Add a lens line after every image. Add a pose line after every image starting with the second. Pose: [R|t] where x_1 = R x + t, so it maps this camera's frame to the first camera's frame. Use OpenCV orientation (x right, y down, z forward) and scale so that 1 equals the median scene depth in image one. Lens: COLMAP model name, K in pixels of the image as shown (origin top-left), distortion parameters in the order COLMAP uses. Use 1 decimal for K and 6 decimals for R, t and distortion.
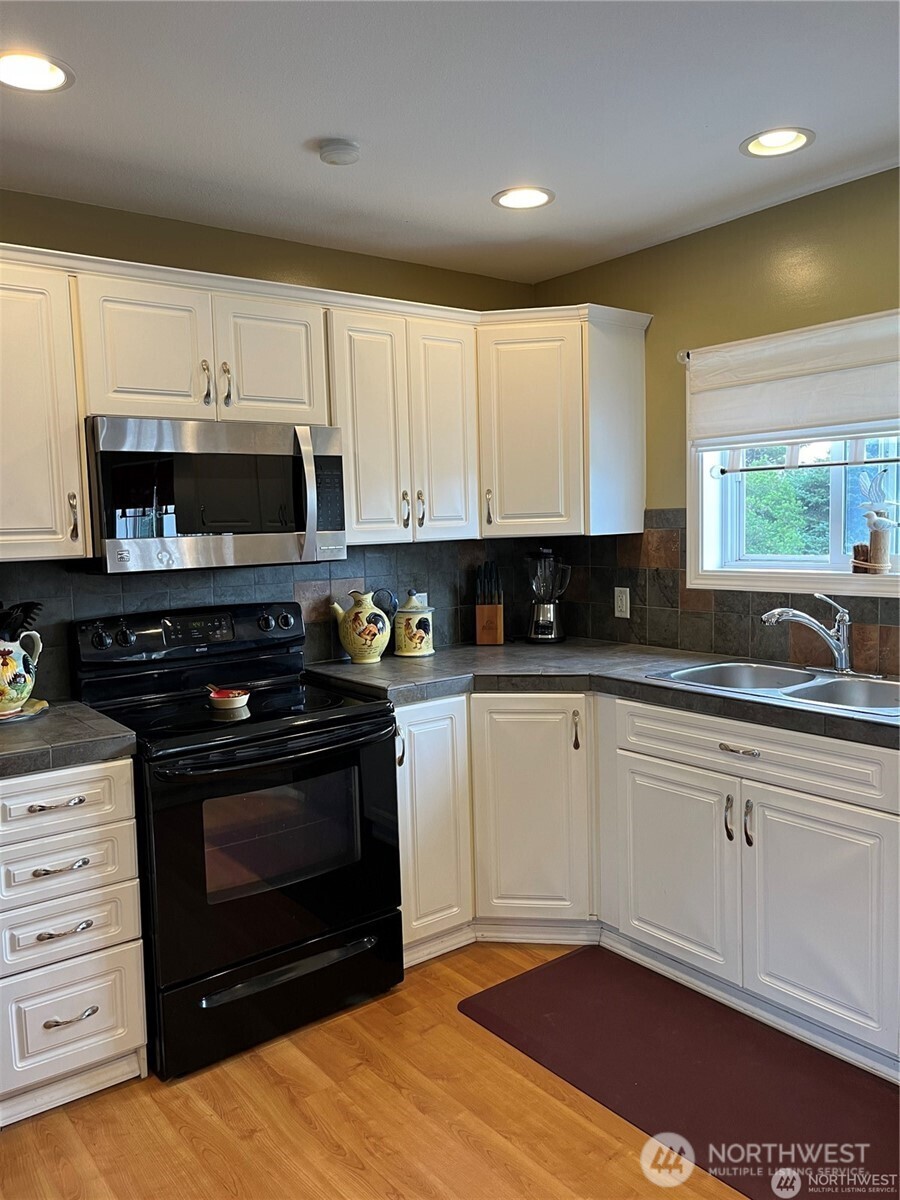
lens RADIAL K [[914.4, 0, 447.8], [0, 914.4, 597.3], [0, 0, 1]] dist [0.068443, -0.090729]
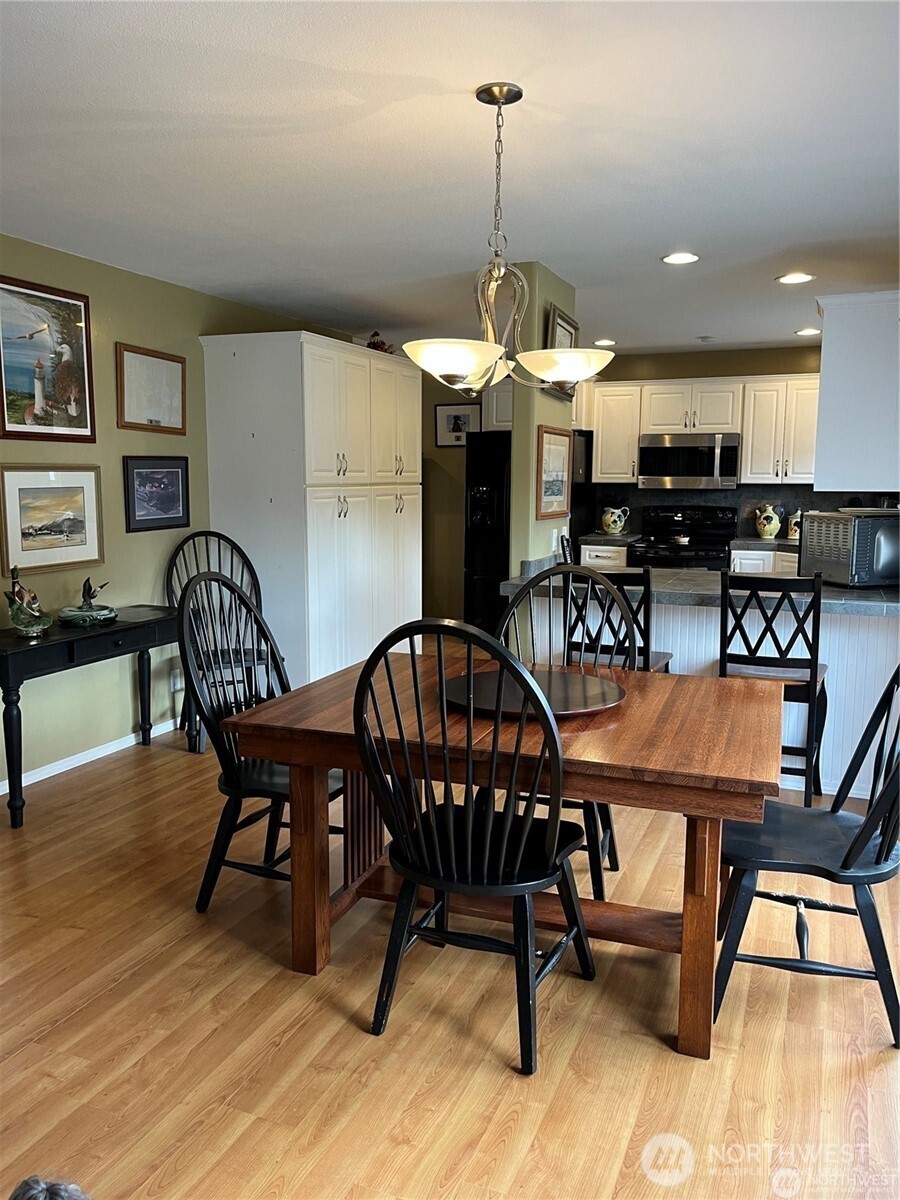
lens RADIAL K [[914.4, 0, 451.2], [0, 914.4, 601.3], [0, 0, 1]] dist [0.068443, -0.090729]
pose [[0.500657, 0.152546, -0.852099, 1.704529], [-0.095240, 0.988081, 0.120932, 0.030280], [0.860391, 0.020609, 0.509218, -0.911455]]
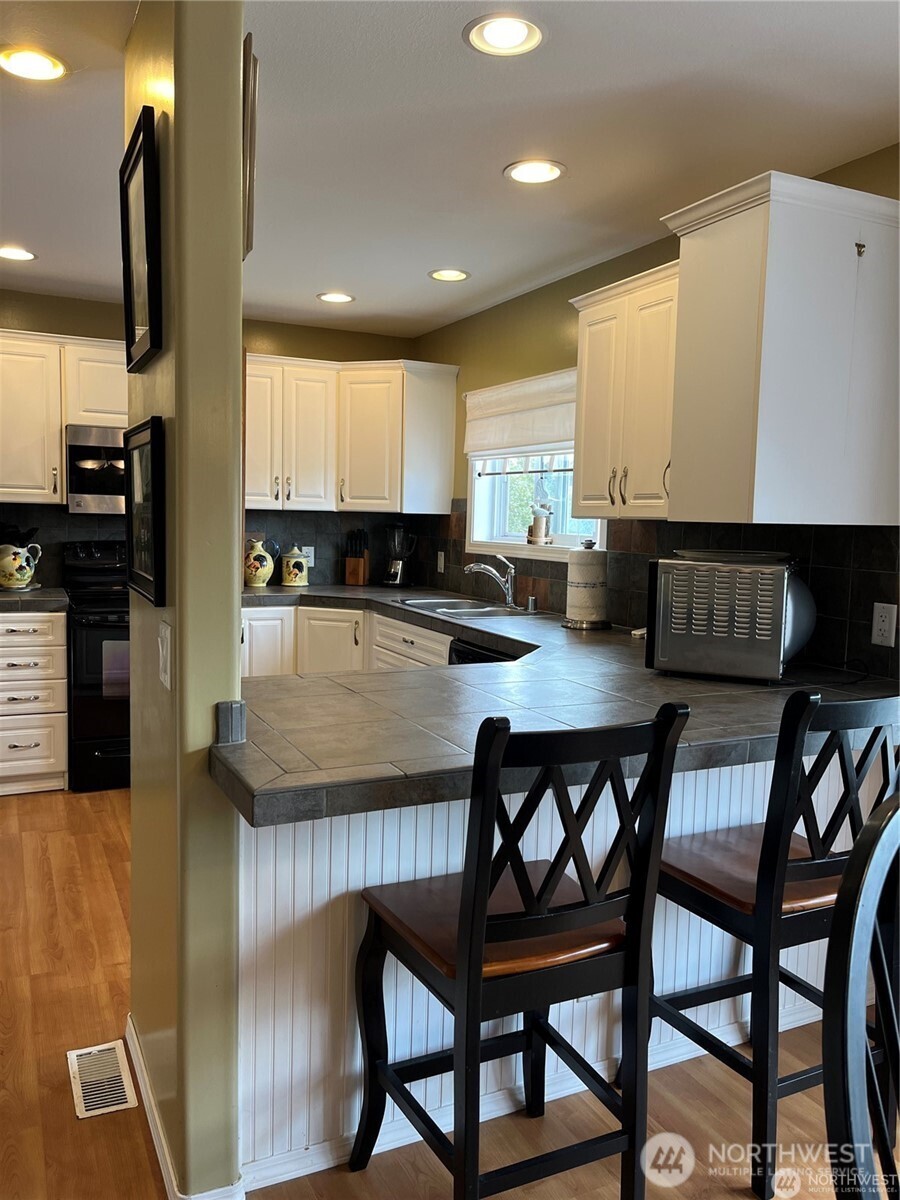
lens RADIAL K [[914.4, 0, 445.3], [0, 914.4, 599.4], [0, 0, 1]] dist [0.068443, -0.090729]
pose [[0.976939, 0.074028, -0.200273, 0.638945], [-0.072426, 0.997256, 0.015325, 0.054765], [0.200858, -0.000466, 0.979620, -0.543981]]
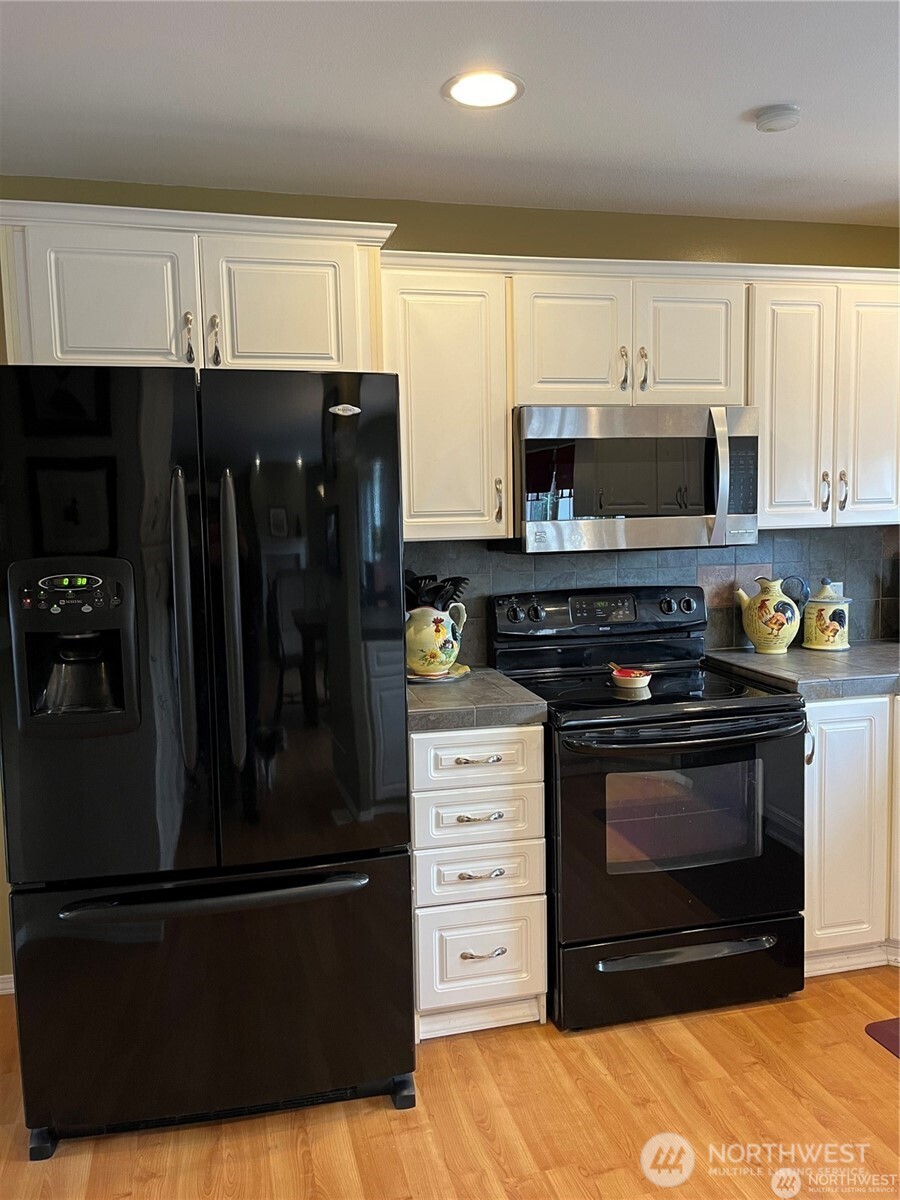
lens RADIAL K [[914.4, 0, 442.0], [0, 914.4, 597.6], [0, 0, 1]] dist [0.068443, -0.090729]
pose [[0.915211, 0.045227, -0.400428, -0.025026], [-0.038019, 0.998940, 0.025933, 0.002262], [0.401177, -0.008510, 0.915961, -0.018987]]
